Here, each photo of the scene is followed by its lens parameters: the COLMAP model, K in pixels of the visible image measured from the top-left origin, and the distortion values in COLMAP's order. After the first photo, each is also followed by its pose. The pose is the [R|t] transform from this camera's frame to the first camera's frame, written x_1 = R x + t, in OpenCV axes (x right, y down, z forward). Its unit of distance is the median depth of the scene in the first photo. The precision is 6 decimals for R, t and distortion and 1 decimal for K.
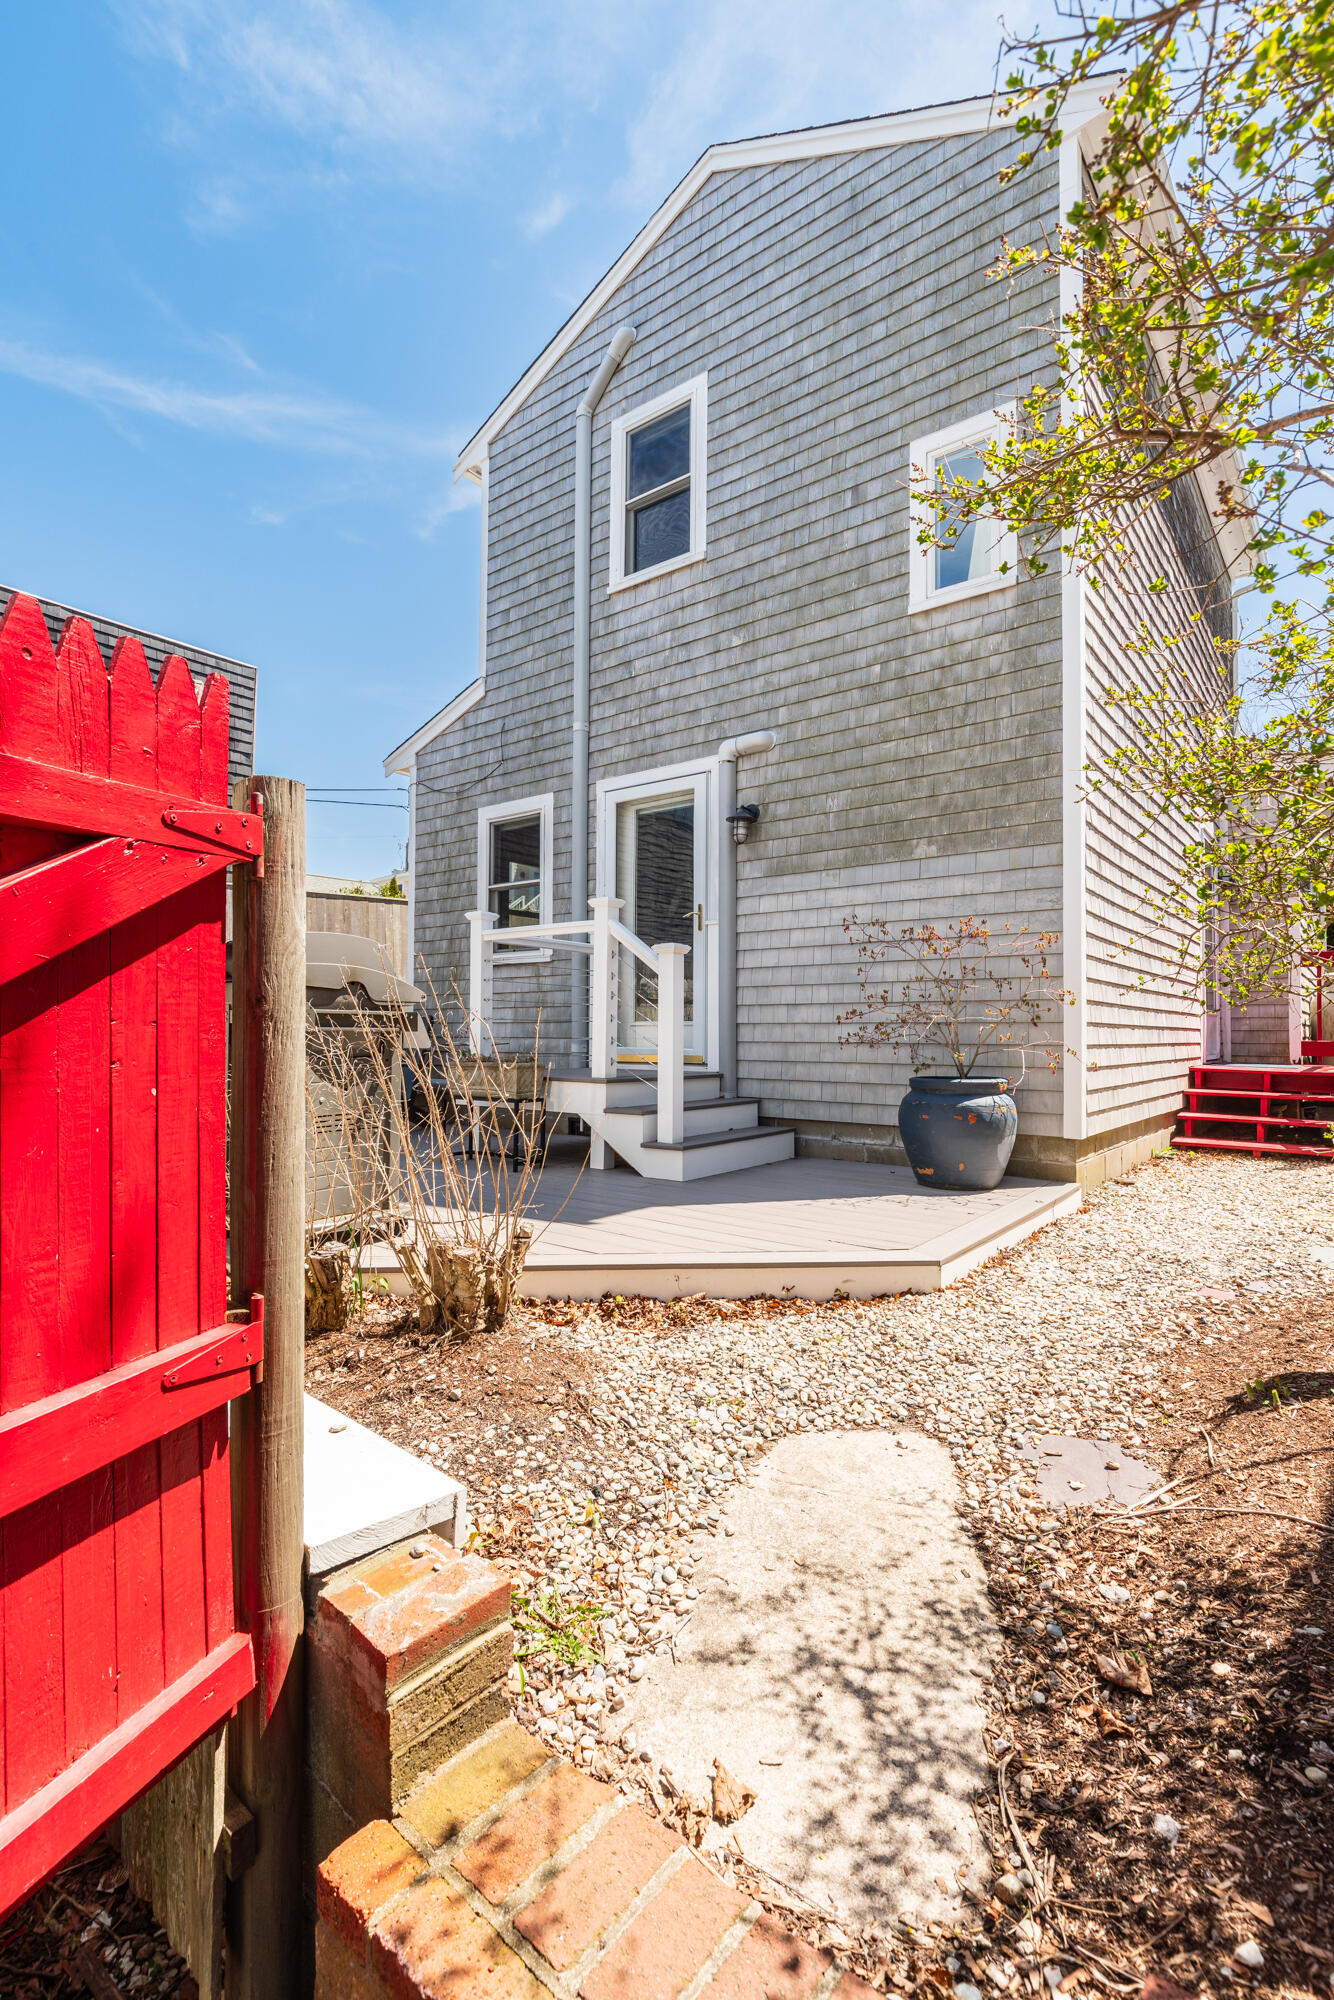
lens RADIAL K [[909.1, 0, 655.1], [0, 909.1, 999.1], [0, 0, 1]] dist [0.004066, -0.000963]
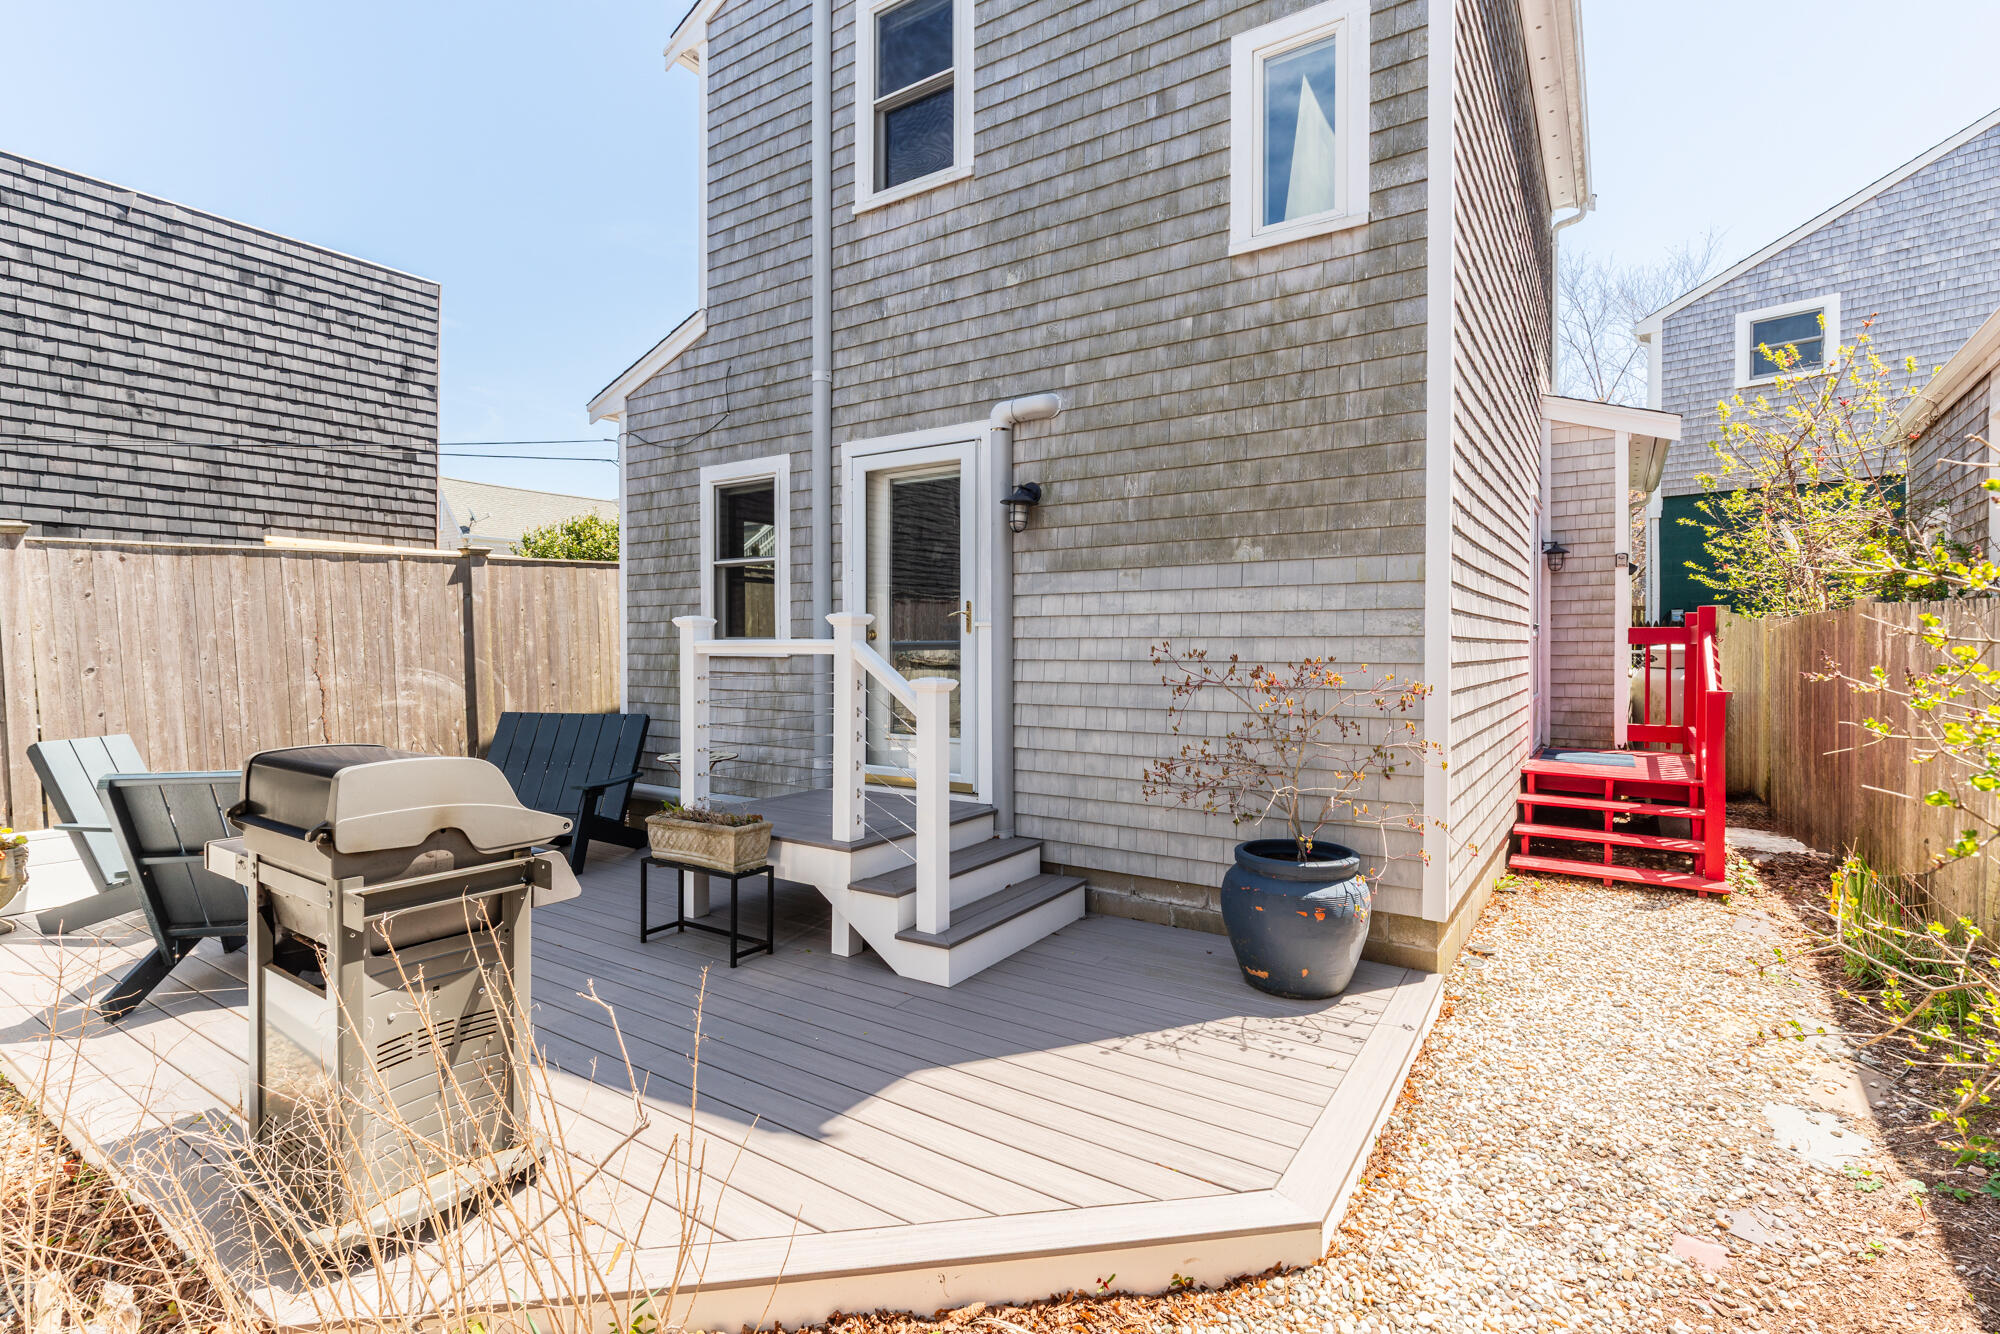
lens RADIAL K [[937.2, 0, 973.7], [0, 937.2, 651.3], [0, 0, 1]] dist [0.004344, -0.001226]
pose [[0.997806, -0.006908, 0.065840, -0.002154], [0.004827, 0.999485, 0.031715, -0.086242], [-0.066025, -0.031328, 0.997326, 0.152157]]
